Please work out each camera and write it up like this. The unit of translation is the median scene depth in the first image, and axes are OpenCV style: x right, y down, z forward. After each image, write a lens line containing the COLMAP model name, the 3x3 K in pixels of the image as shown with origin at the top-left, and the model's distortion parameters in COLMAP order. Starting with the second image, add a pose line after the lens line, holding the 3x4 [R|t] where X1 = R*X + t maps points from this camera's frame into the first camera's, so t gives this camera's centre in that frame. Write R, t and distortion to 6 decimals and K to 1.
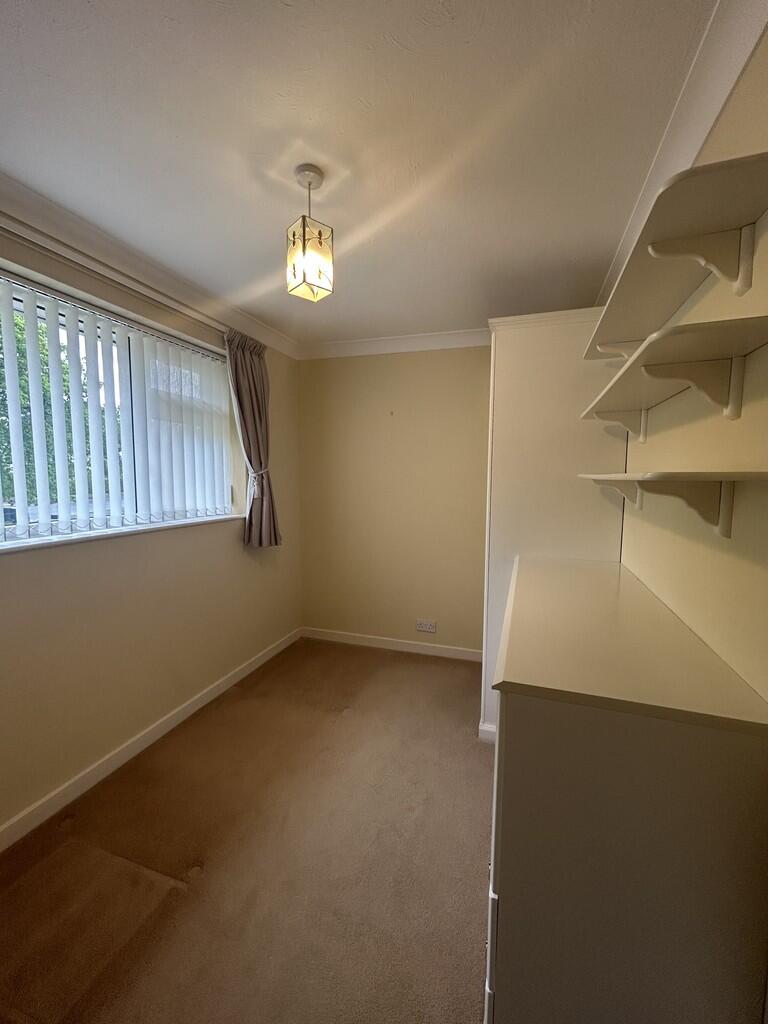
lens RADIAL K [[410.8, 0, 382.9], [0, 410.8, 508.8], [0, 0, 1]] dist [-0.003782, 0.000519]
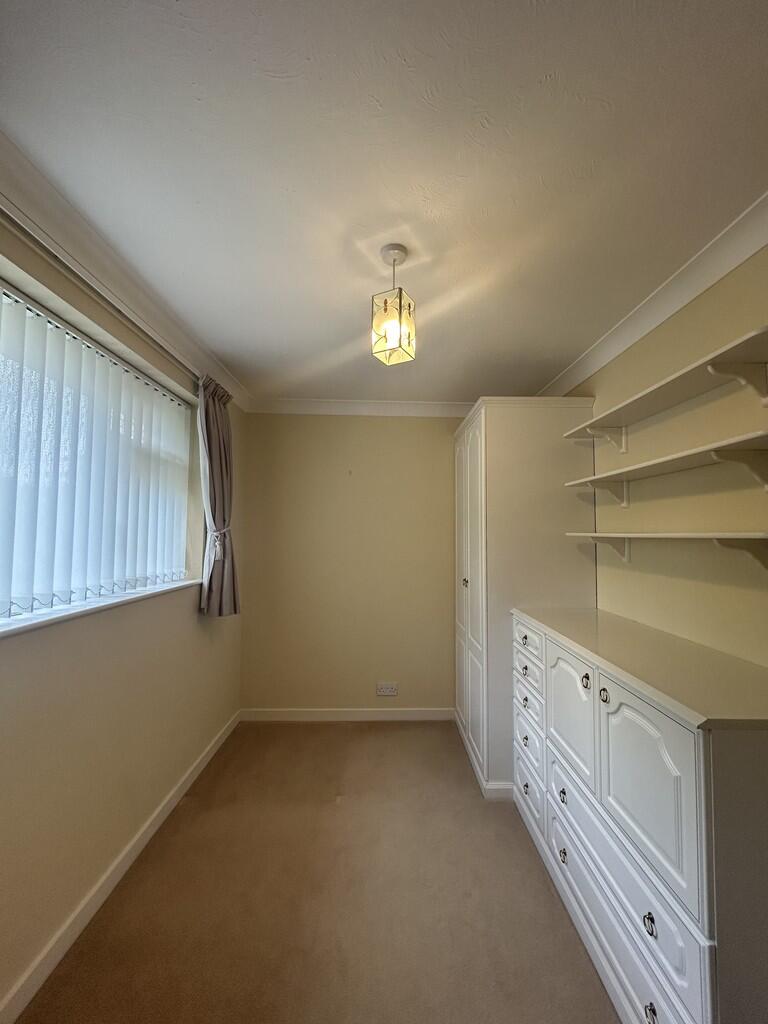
lens RADIAL K [[410.3, 0, 384.5], [0, 410.3, 509.5], [0, 0, 1]] dist [-0.016542, 0.006874]
pose [[0.944651, 0.018337, 0.327564, -0.269493], [0.027538, 0.990482, -0.134862, -0.005603], [-0.326920, 0.136418, 0.935154, 0.052837]]
